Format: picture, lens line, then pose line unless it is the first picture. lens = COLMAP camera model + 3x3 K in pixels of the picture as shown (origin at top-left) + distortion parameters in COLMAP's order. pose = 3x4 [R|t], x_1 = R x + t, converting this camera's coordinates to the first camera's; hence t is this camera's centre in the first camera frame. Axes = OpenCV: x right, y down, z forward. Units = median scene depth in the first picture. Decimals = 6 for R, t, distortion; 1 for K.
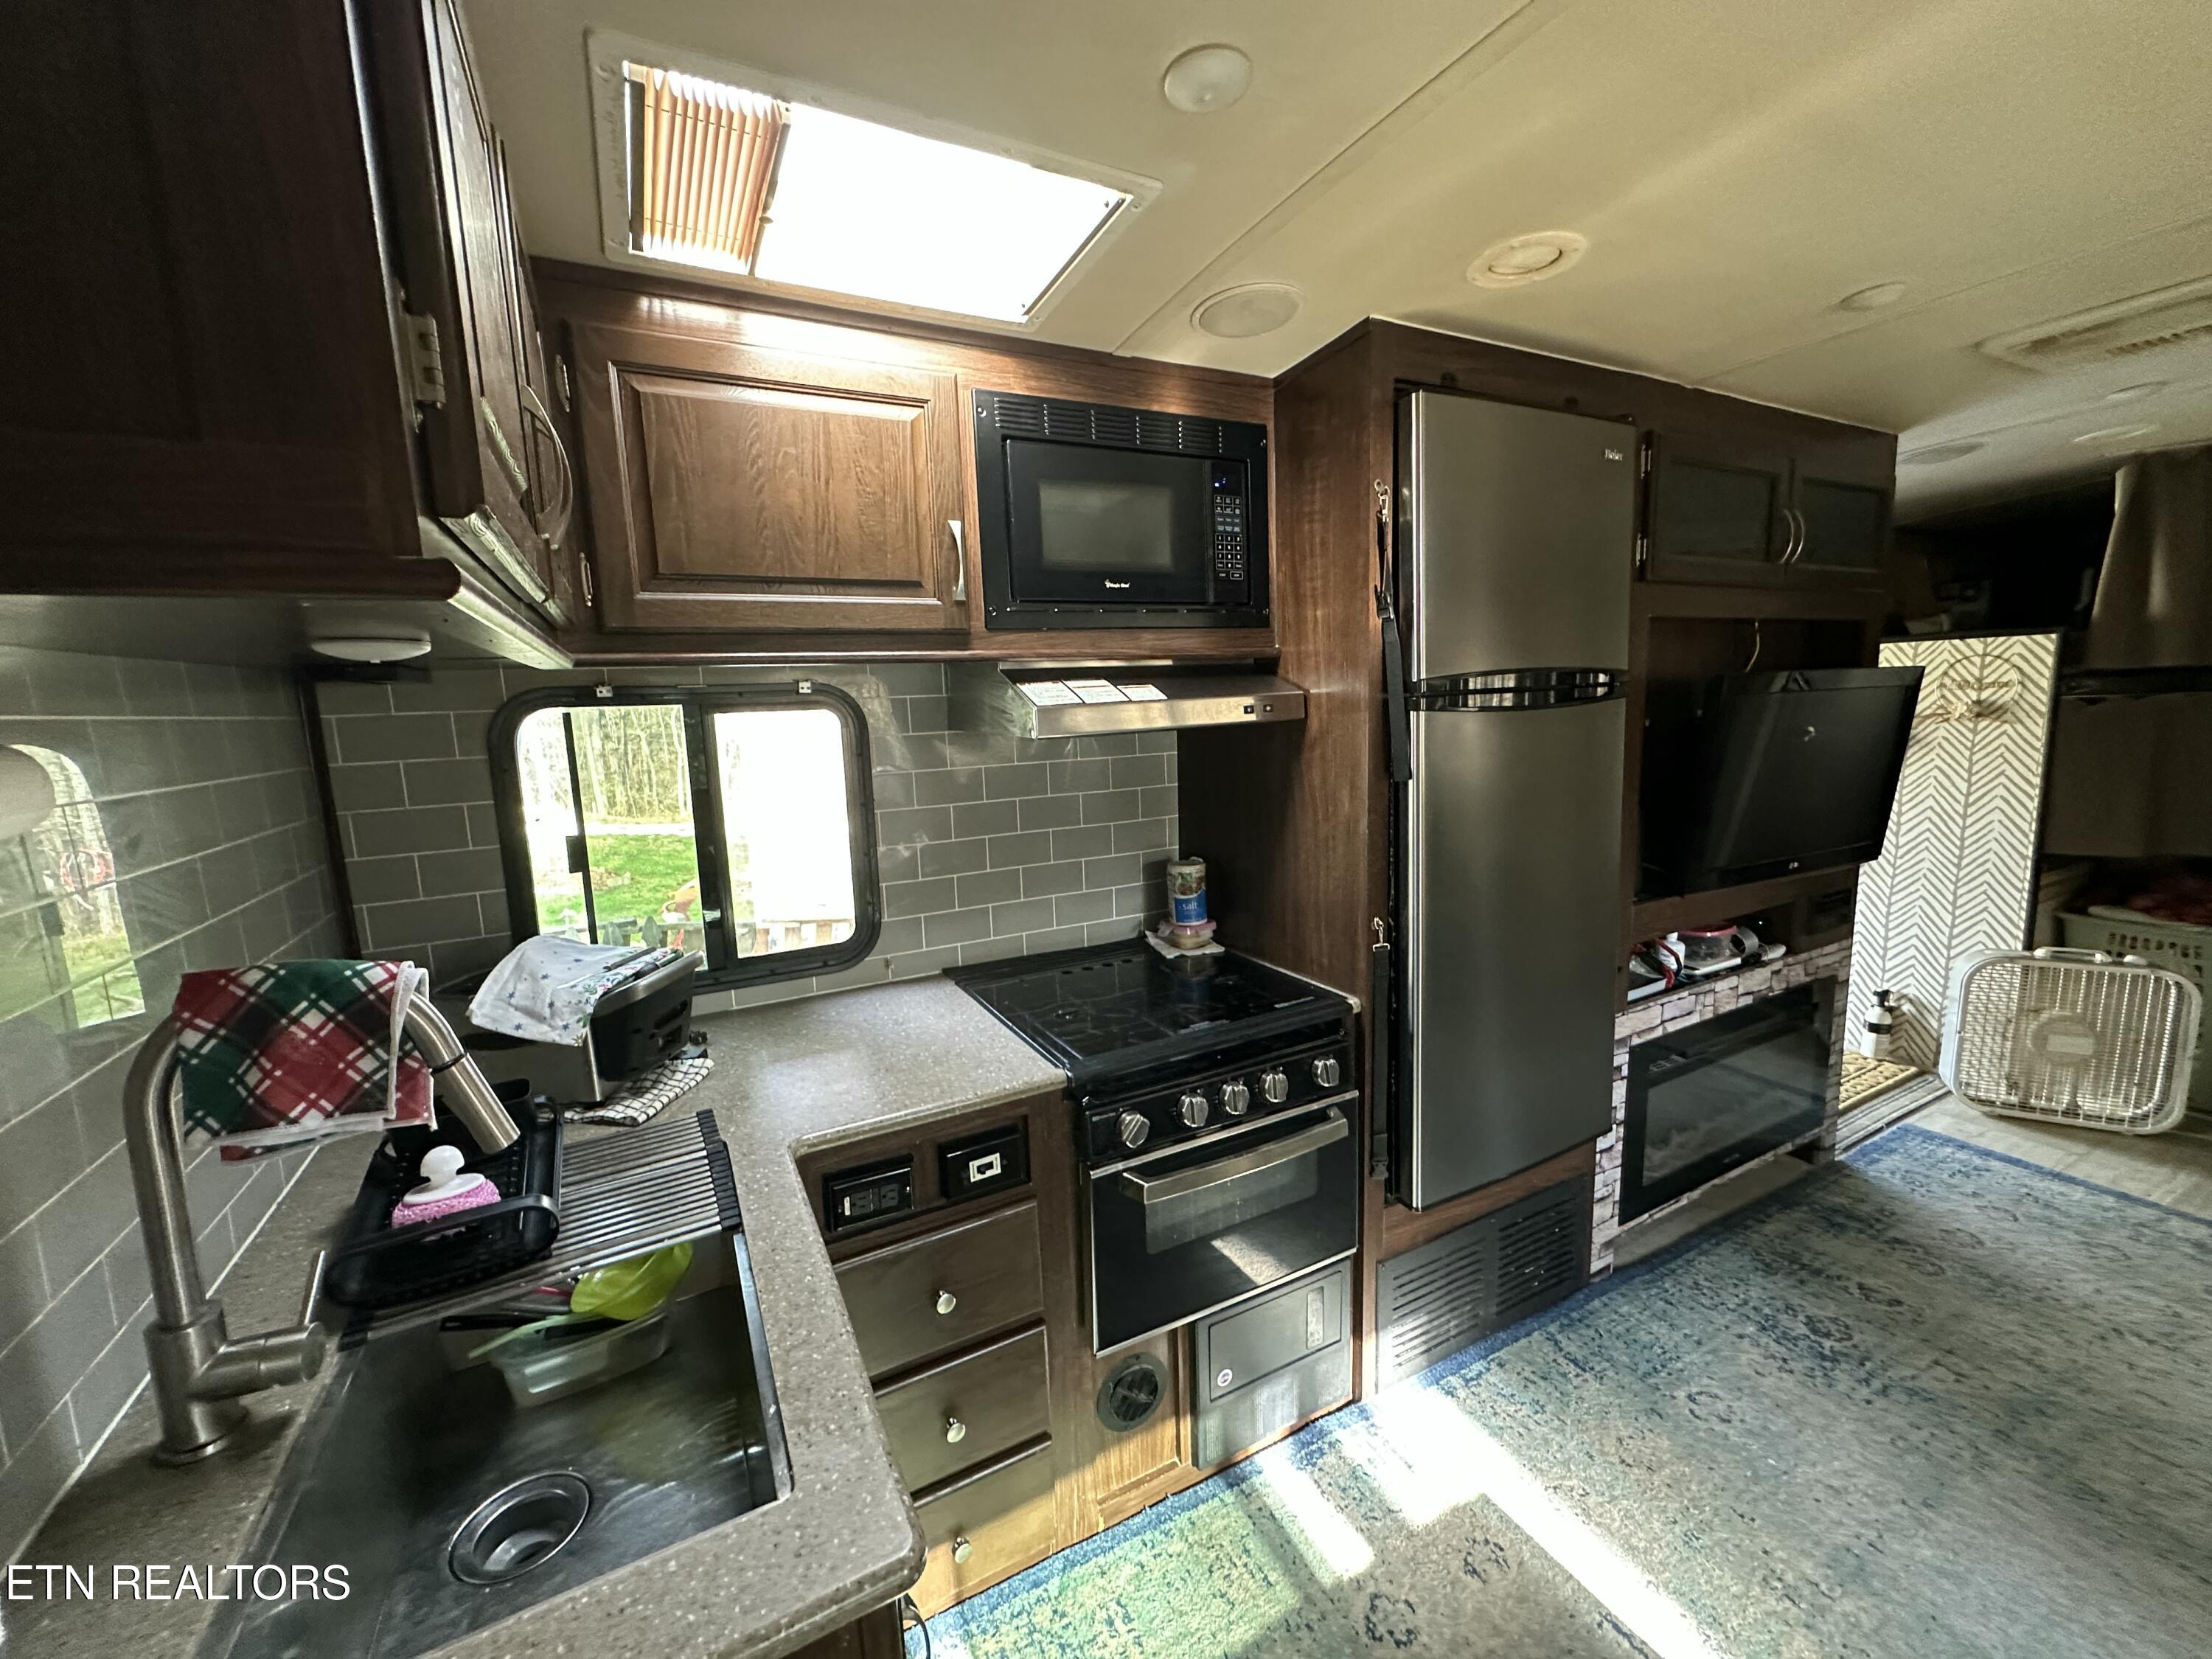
lens RADIAL K [[878.7, 0, 1106.0], [0, 878.7, 829.5], [0, 0, 1]] dist [-0.004301, -0.000126]
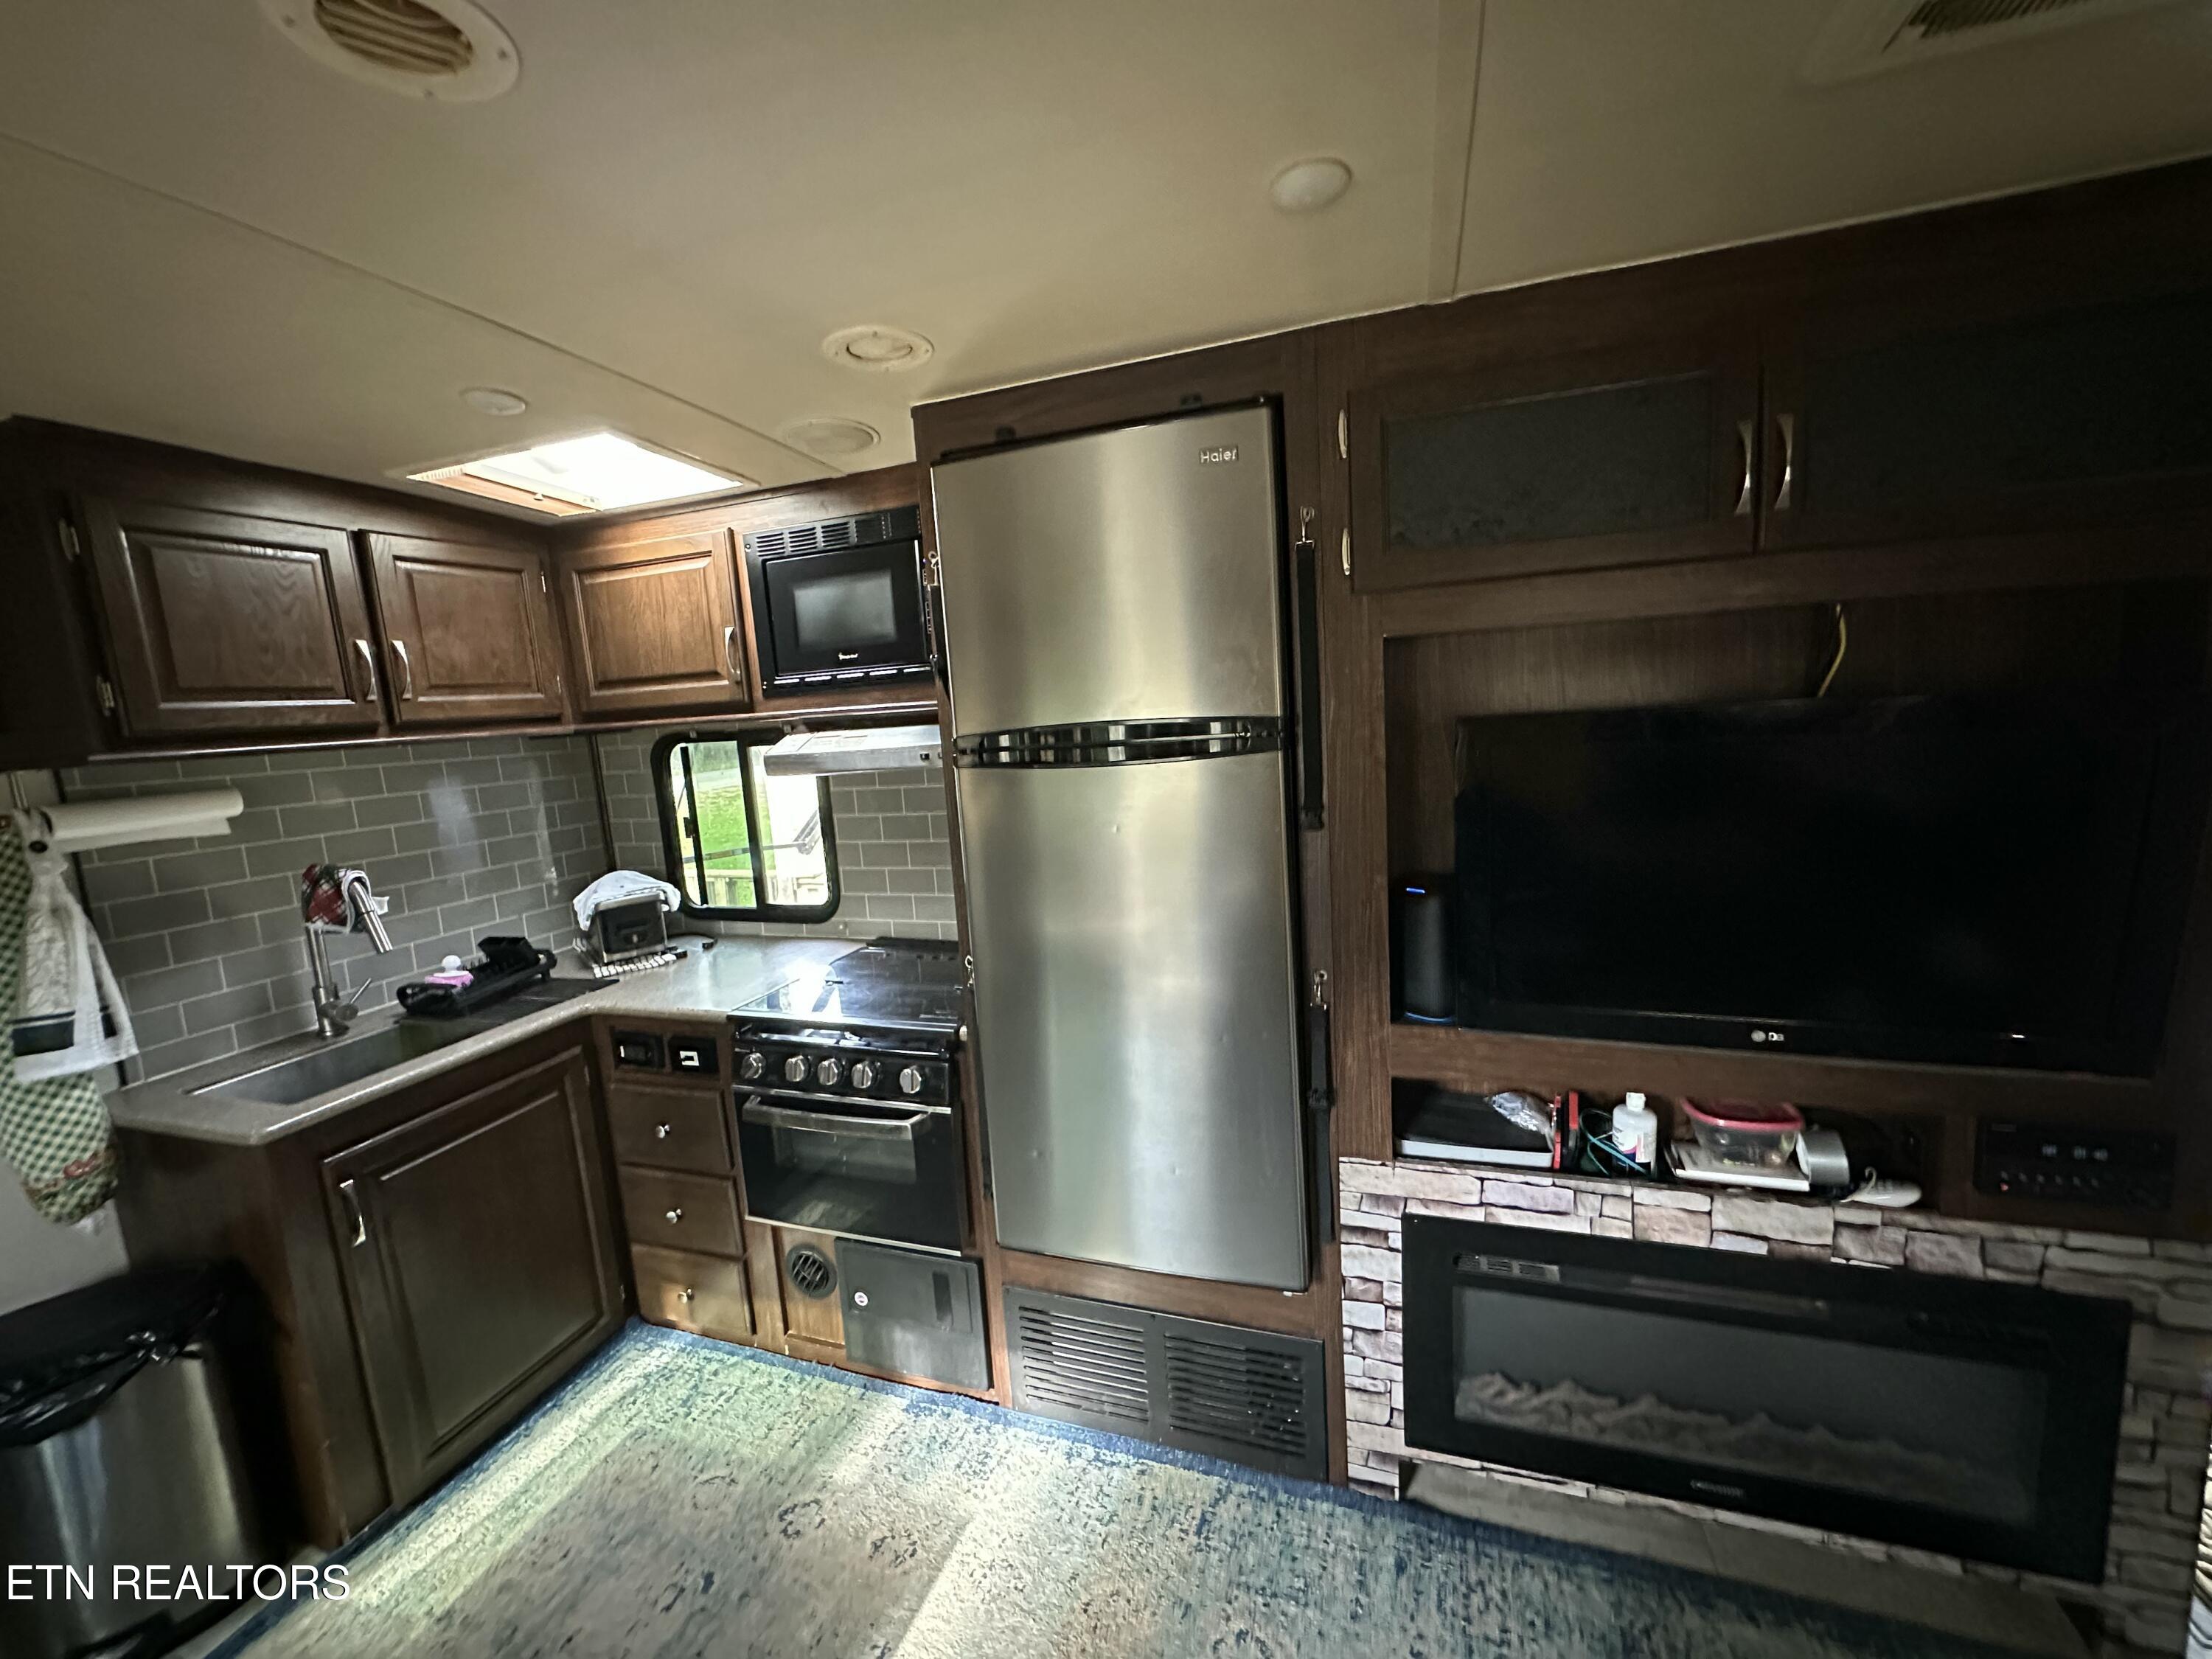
lens RADIAL K [[883.8, 0, 1106.0], [0, 883.8, 829.5], [0, 0, 1]] dist [0.000778, -0.000343]
pose [[0.685221, 0.094606, -0.722165, 0.977170], [-0.068181, 0.995506, 0.065722, -0.111911], [0.725137, 0.004204, 0.688592, 0.314340]]
